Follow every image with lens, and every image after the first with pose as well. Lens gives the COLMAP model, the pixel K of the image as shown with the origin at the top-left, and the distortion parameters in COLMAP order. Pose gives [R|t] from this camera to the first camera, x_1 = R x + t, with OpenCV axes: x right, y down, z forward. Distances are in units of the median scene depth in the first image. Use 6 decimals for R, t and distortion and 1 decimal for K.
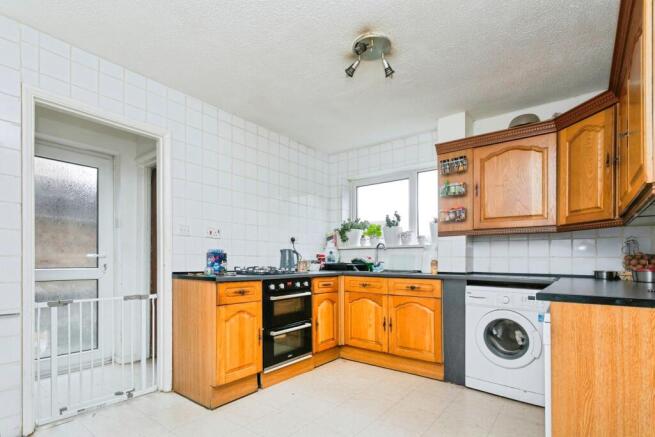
lens RADIAL K [[321.1, 0, 324.5], [0, 321.1, 259.0], [0, 0, 1]] dist [0.003383, 0.000890]
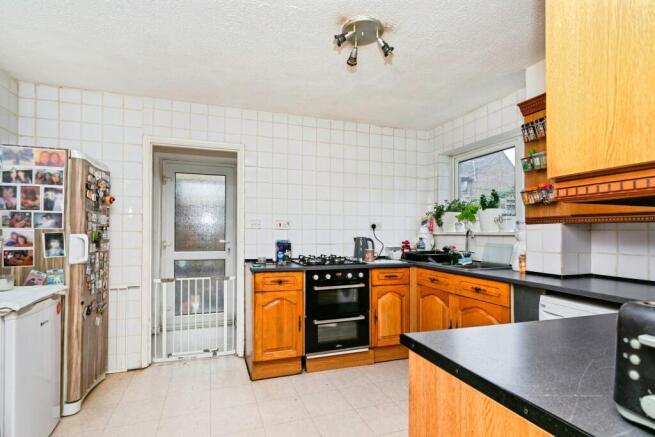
lens RADIAL K [[321.1, 0, 322.5], [0, 321.1, 230.4], [0, 0, 1]] dist [0.003383, 0.000890]
pose [[0.845146, -0.003980, -0.534521, 0.382260], [0.001628, 0.999987, -0.004871, -0.056477], [0.534534, 0.003246, 0.845141, 0.111933]]
